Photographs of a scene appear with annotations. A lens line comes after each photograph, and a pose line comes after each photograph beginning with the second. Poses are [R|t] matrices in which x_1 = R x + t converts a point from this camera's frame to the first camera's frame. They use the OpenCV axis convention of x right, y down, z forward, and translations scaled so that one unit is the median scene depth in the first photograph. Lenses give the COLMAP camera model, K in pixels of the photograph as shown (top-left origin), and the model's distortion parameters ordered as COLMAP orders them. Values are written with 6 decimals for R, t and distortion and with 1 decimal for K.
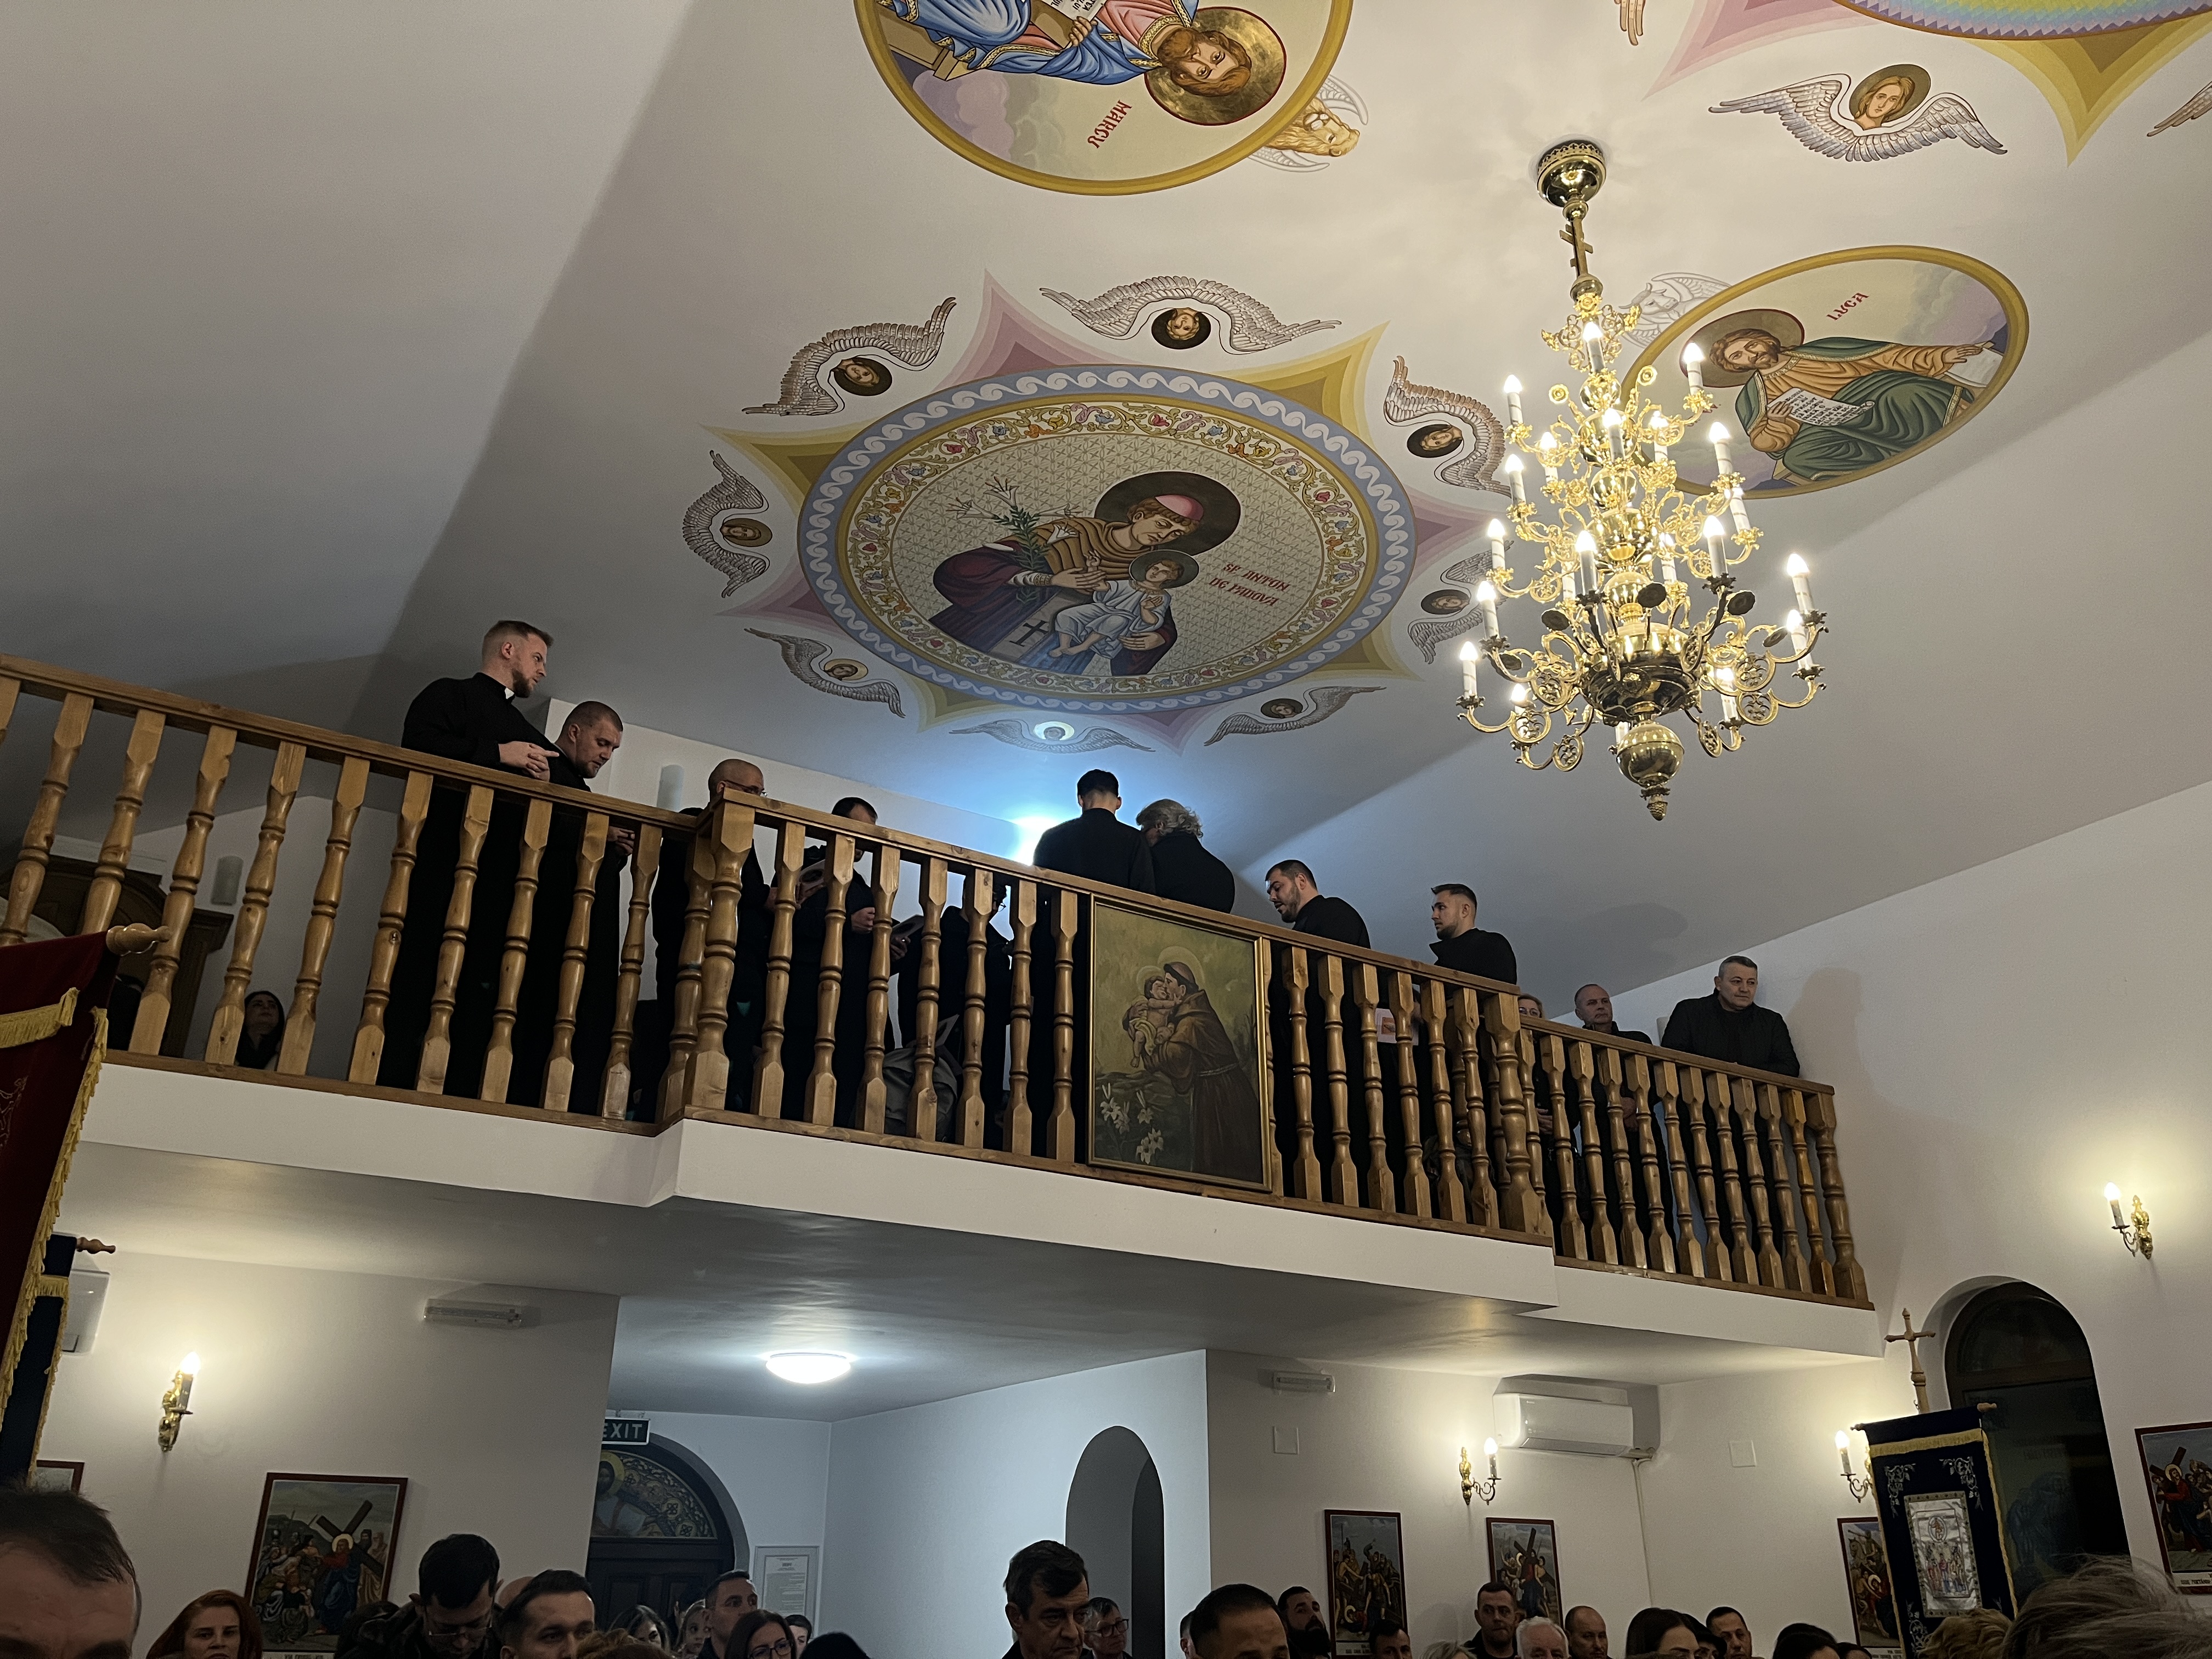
lens RADIAL K [[1672.1, 0, 1106.0], [0, 1672.1, 829.5], [0, 0, 1]] dist [0.057034, -0.078472]
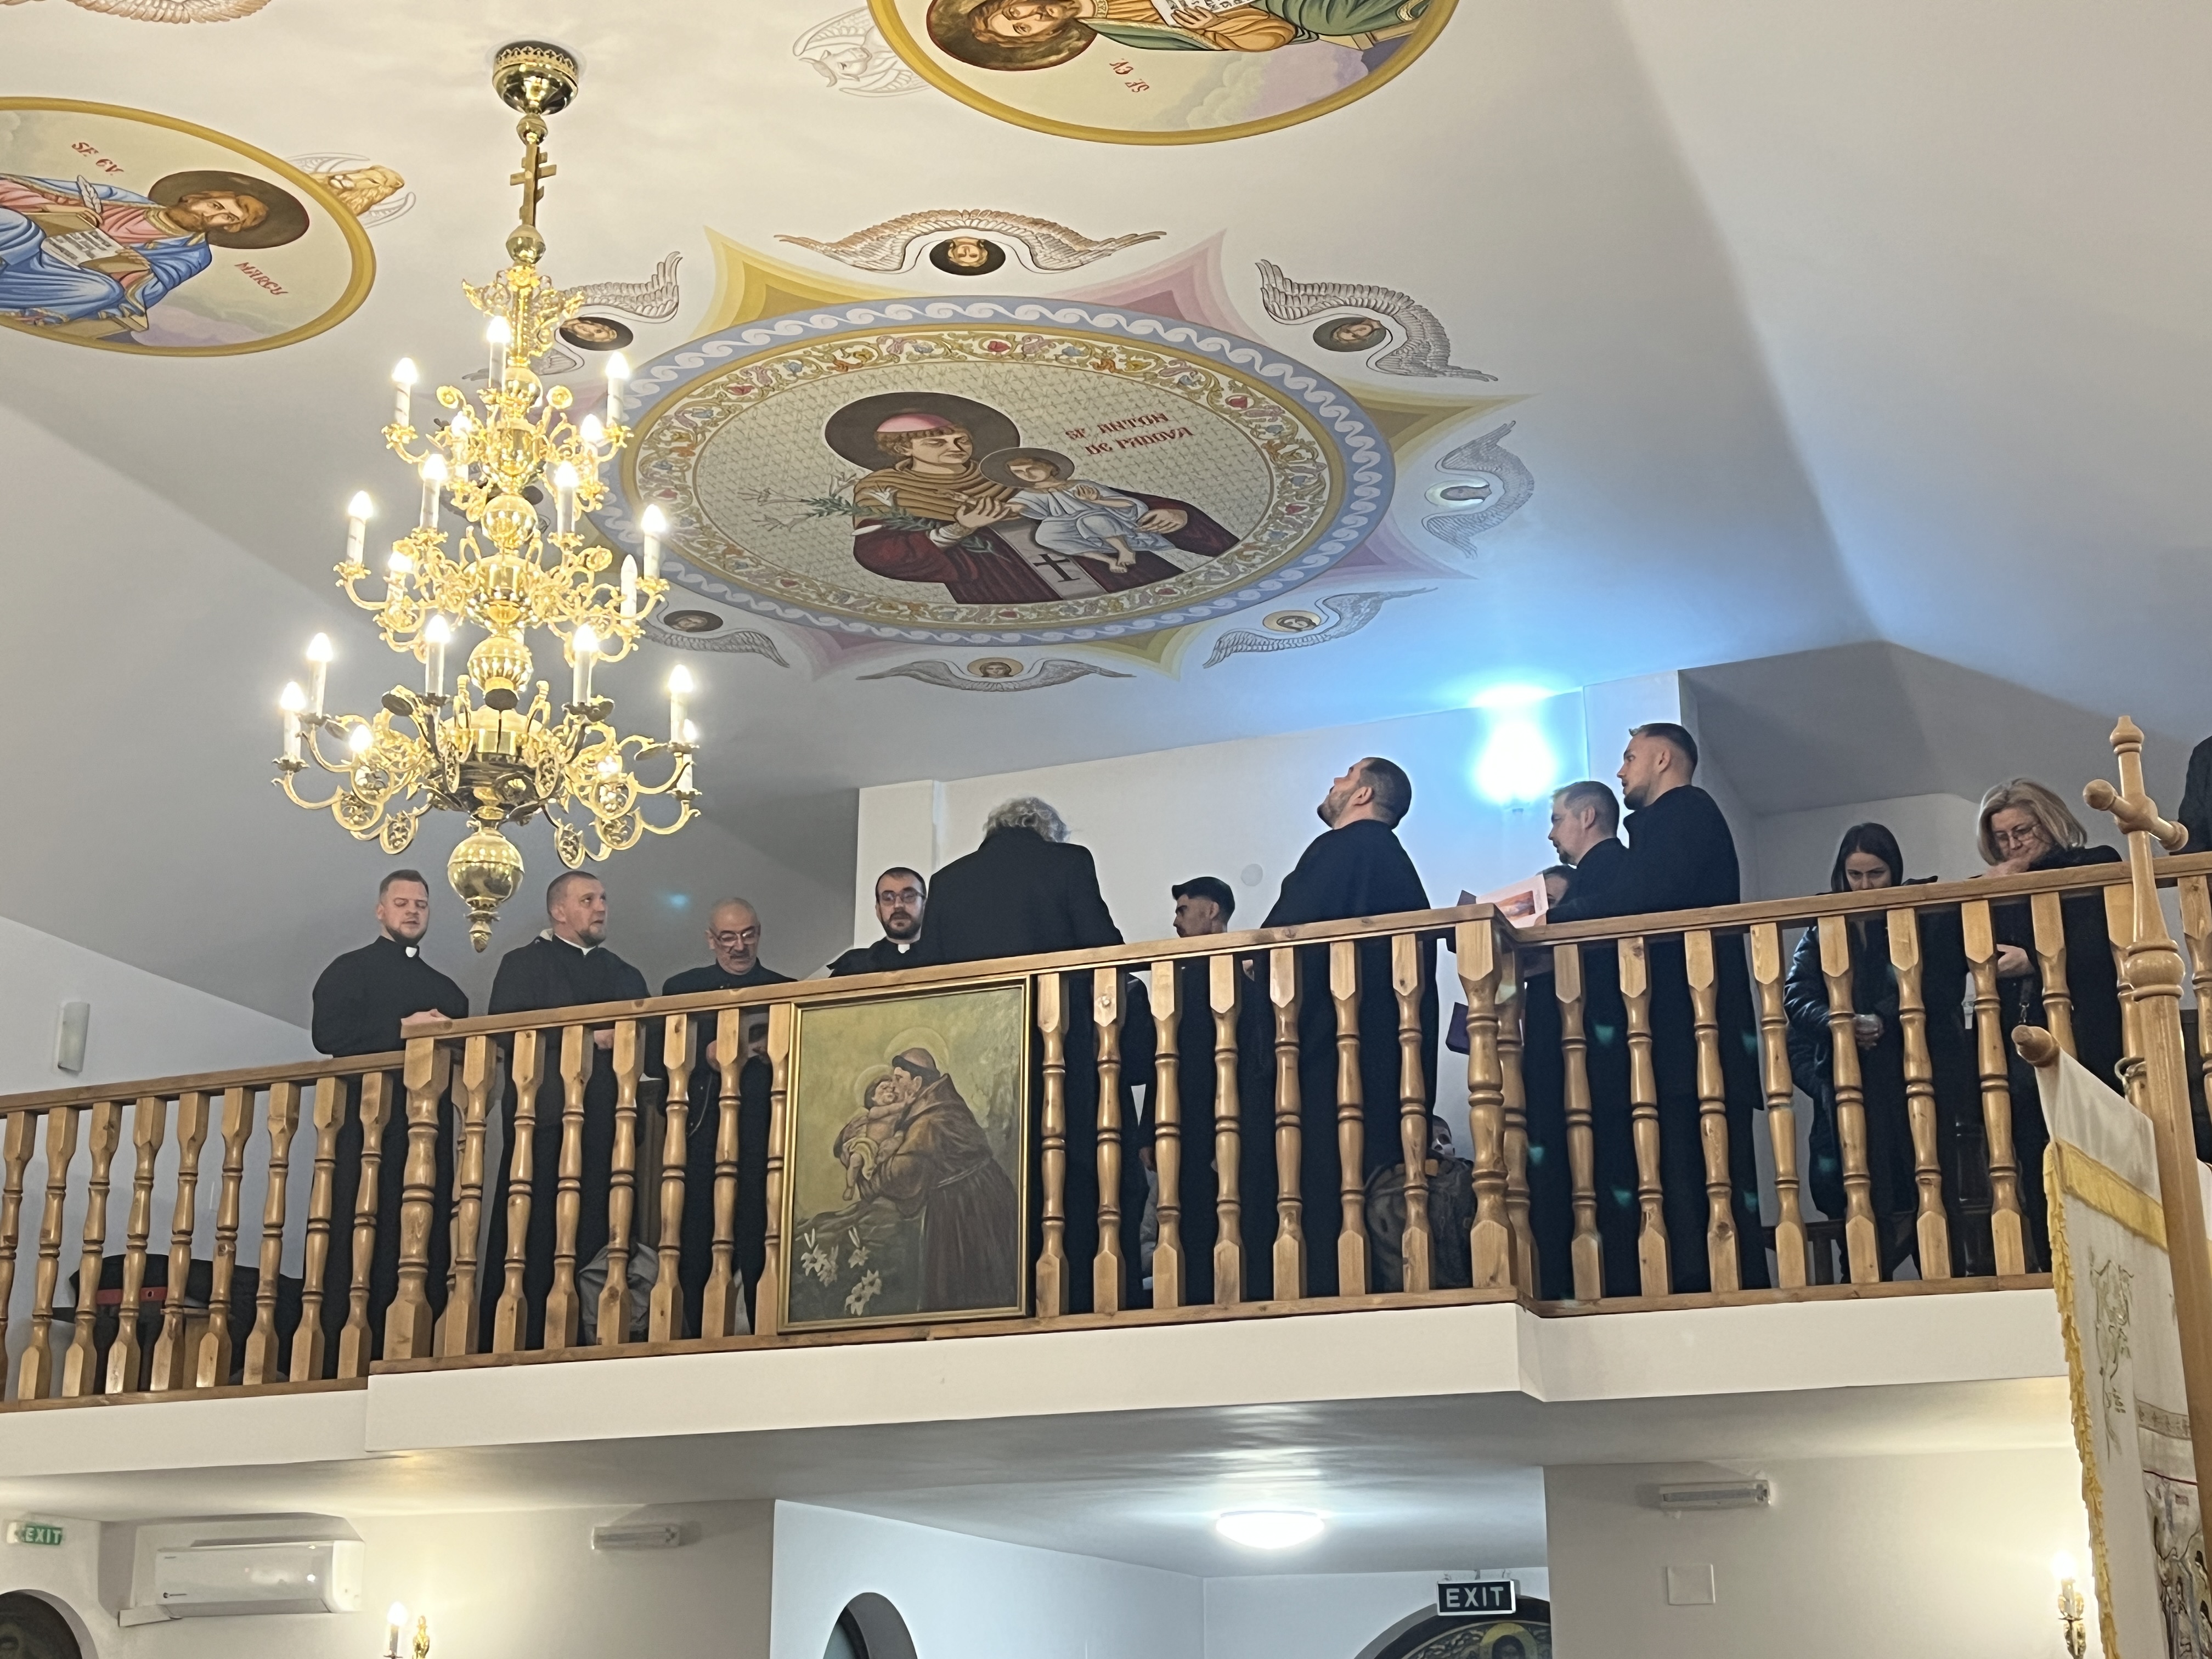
lens RADIAL K [[2919.6, 0, 1099.9], [0, 2919.6, 842.6], [0, 0, 1]] dist [0.143337, -0.471172]
pose [[0.584655, -0.257010, -0.769496, 1.213824], [0.342404, 0.938048, -0.053150, 0.093657], [0.735485, -0.232404, 0.636436, 0.209790]]
